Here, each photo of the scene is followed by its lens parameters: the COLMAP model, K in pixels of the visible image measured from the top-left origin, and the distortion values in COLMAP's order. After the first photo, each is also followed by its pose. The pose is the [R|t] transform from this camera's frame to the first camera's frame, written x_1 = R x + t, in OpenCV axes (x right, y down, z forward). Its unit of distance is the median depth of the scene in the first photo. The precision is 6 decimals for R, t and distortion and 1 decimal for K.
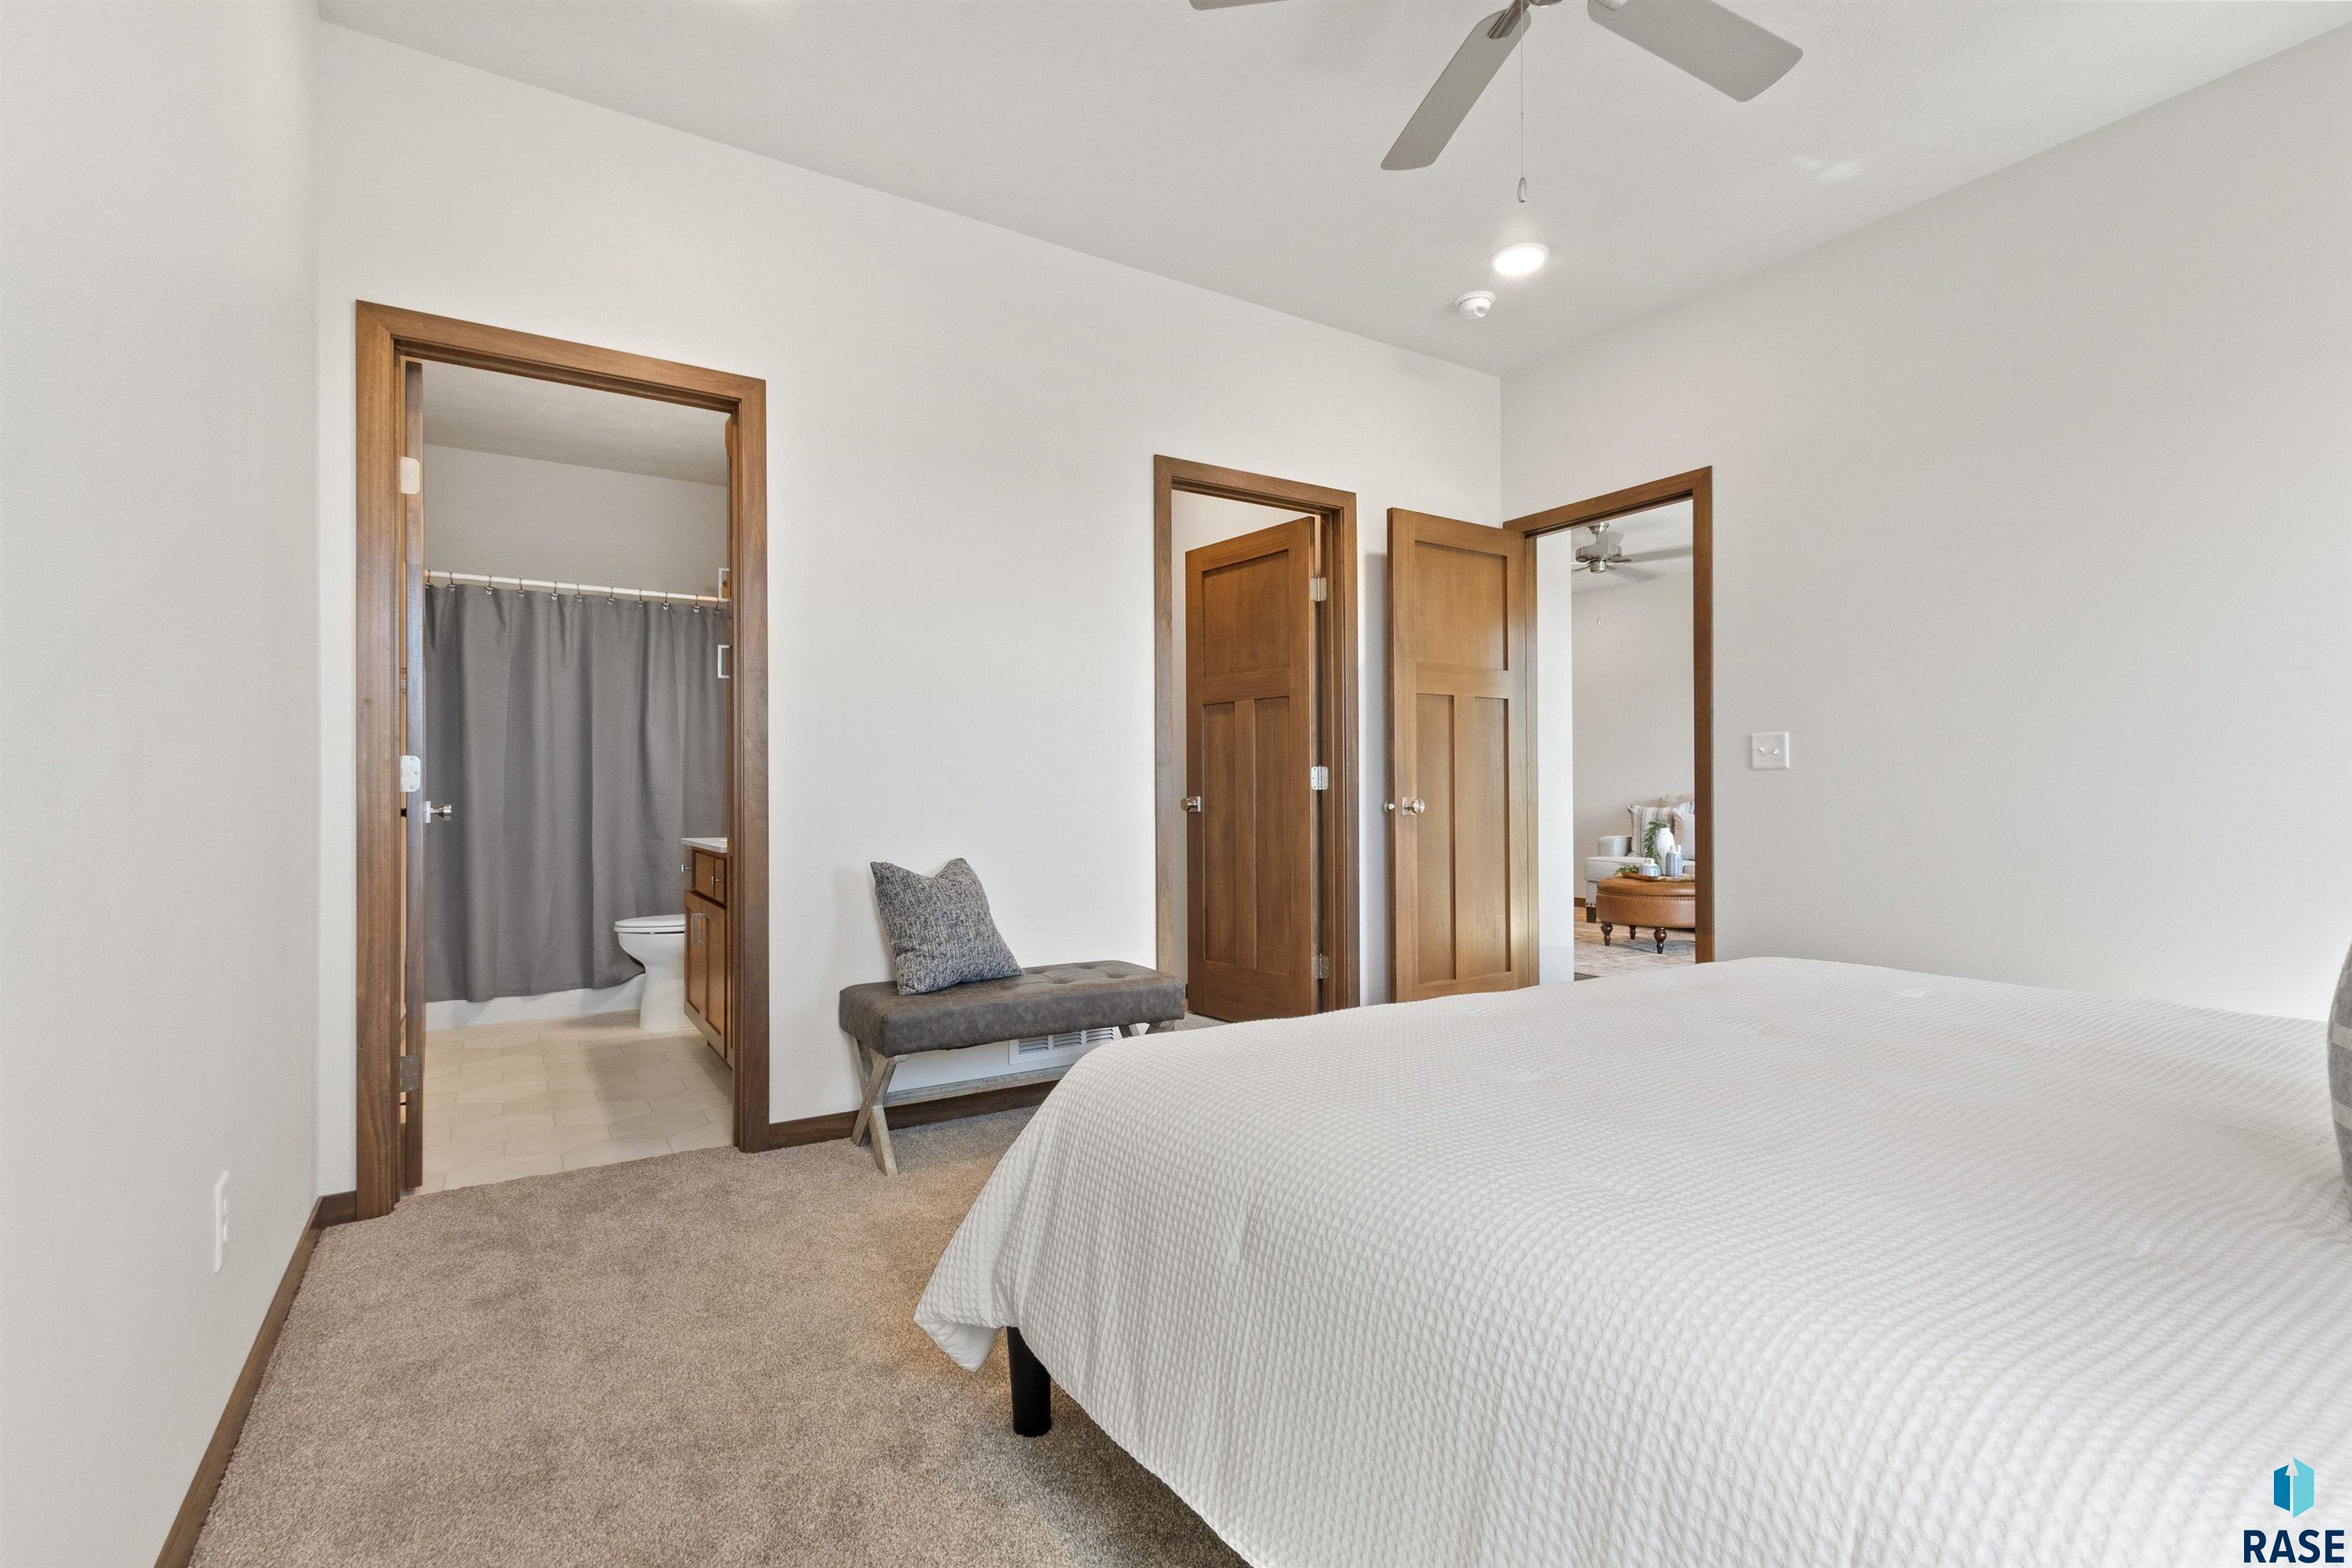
lens RADIAL K [[1083.4, 0, 1181.1], [0, 1083.4, 780.3], [0, 0, 1]] dist [0.018030, 0.000279]
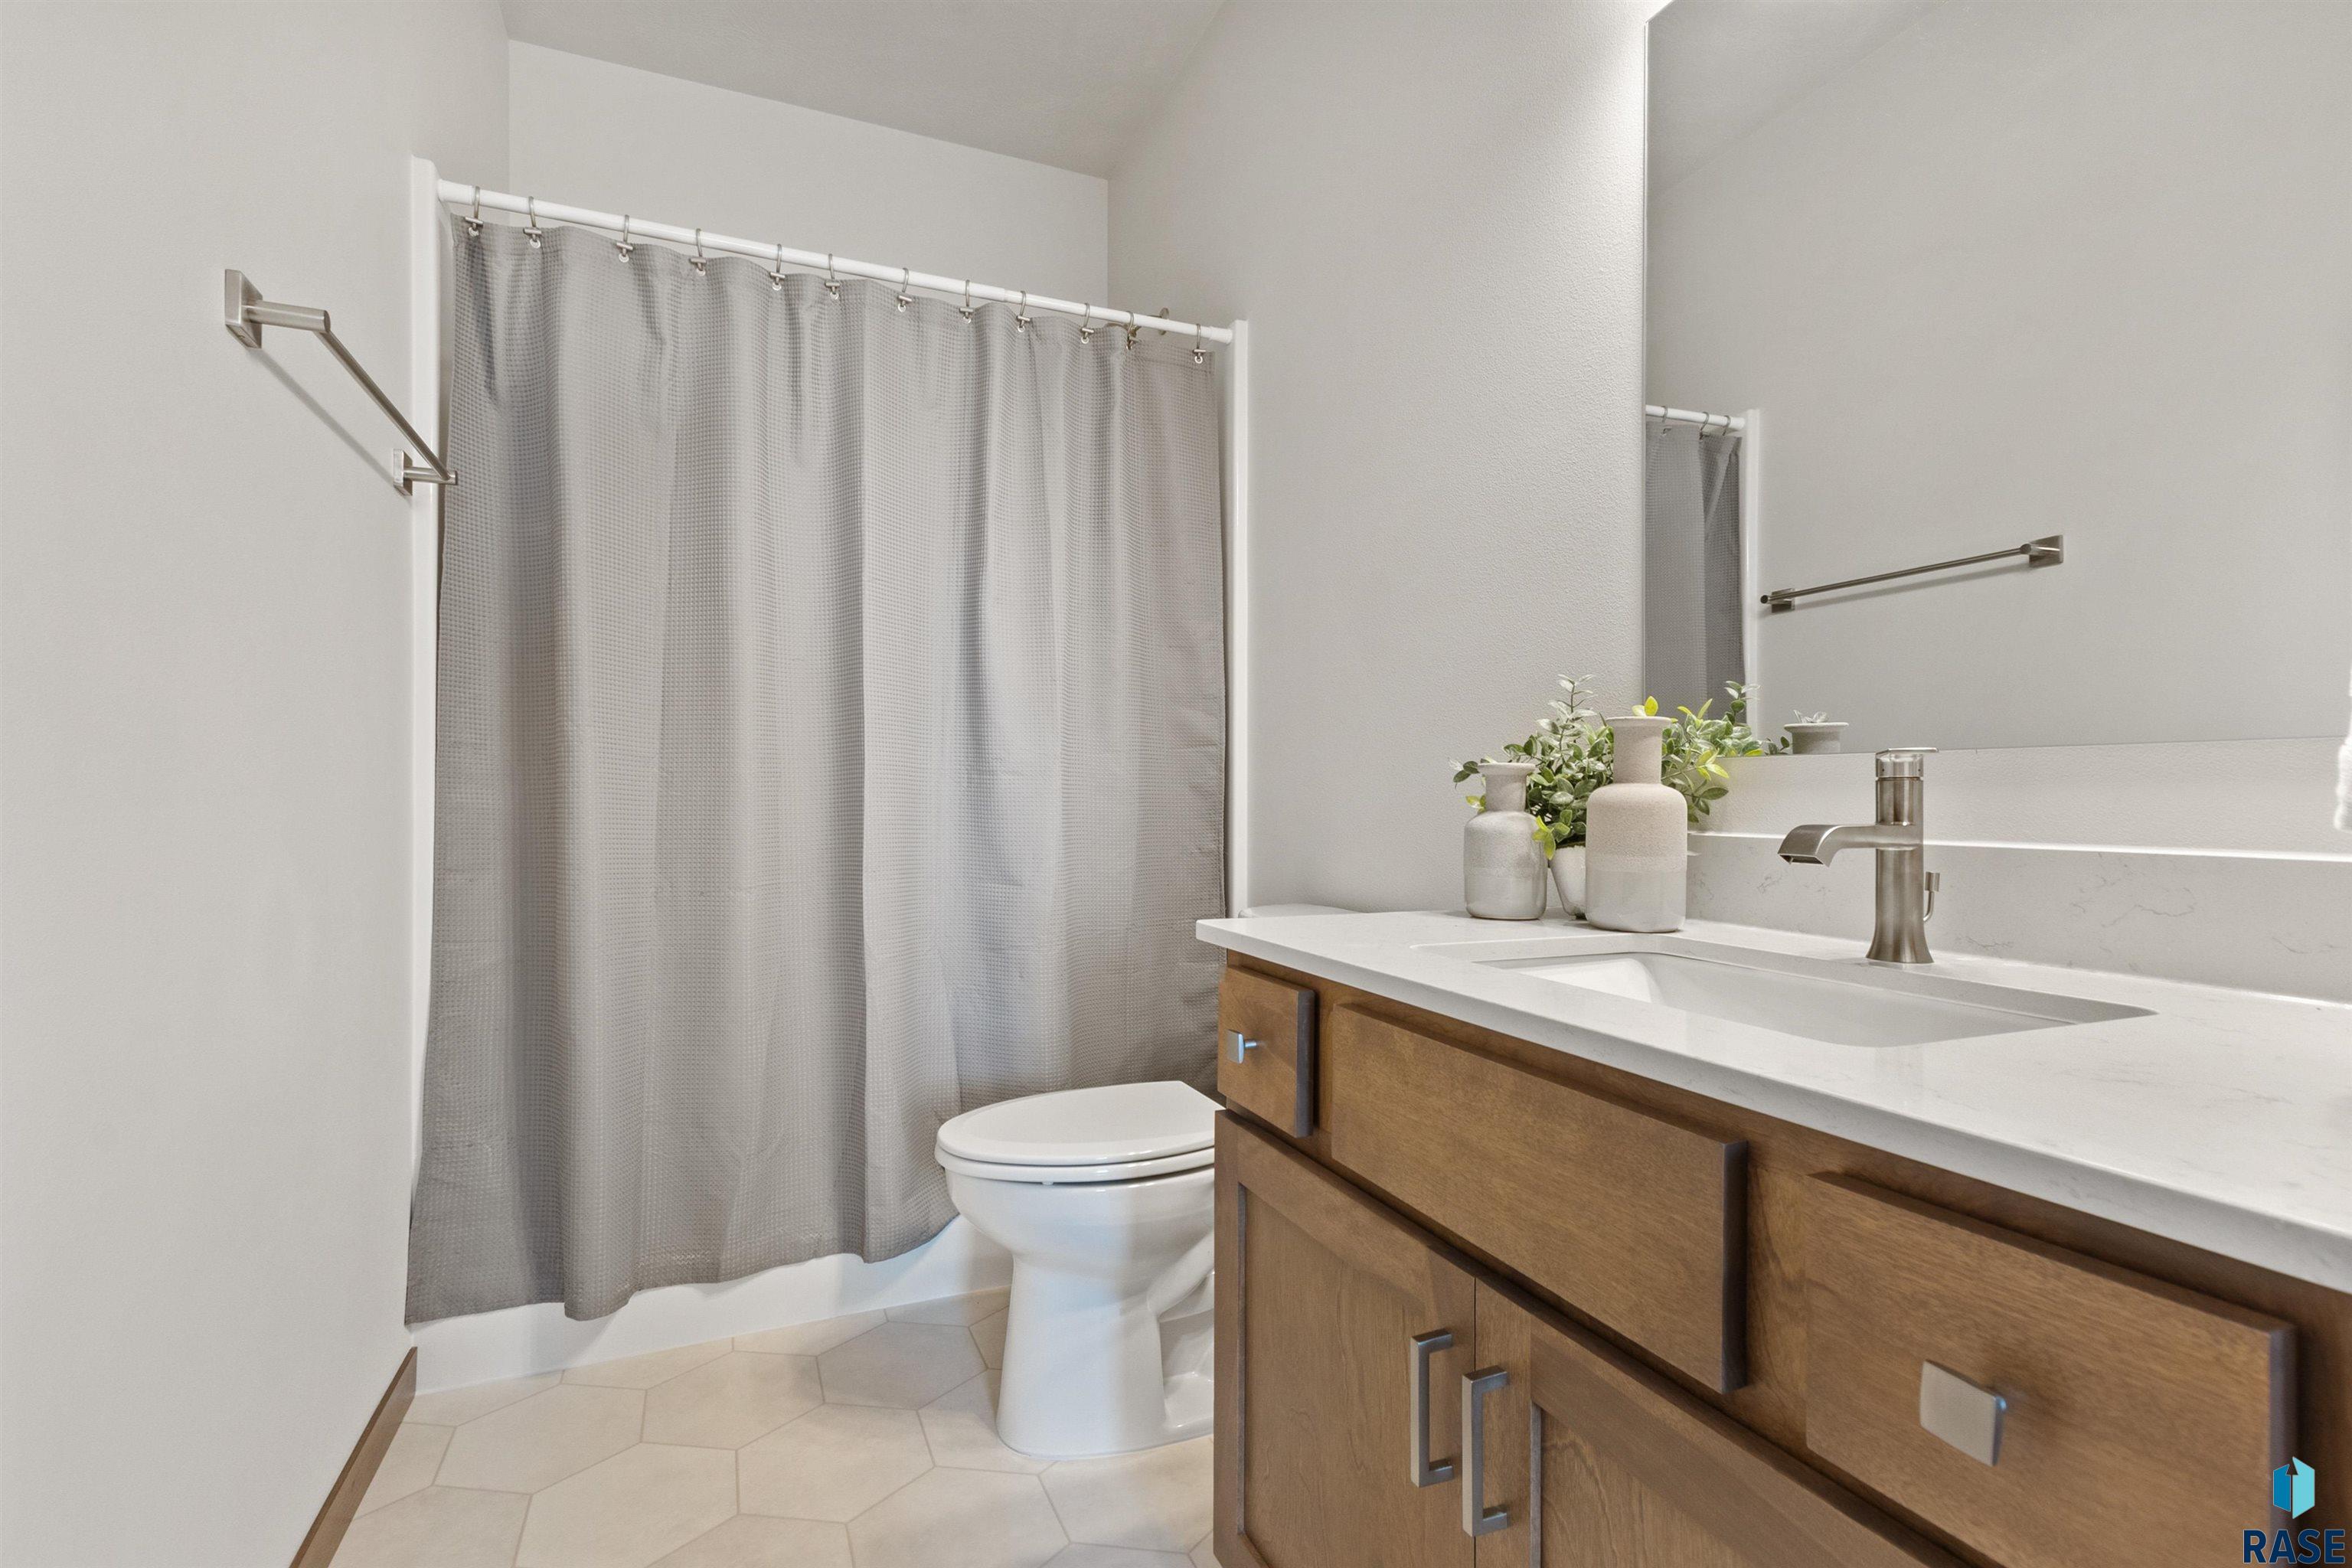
lens RADIAL K [[1083.4, 0, 1172.7], [0, 1083.4, 796.8], [0, 0, 1]] dist [0.018030, 0.000279]
pose [[0.983948, 0.003205, -0.178427, -0.359392], [-0.002271, 0.999983, 0.005435, 0.019459], [0.178442, -0.004942, 0.983938, 0.631026]]
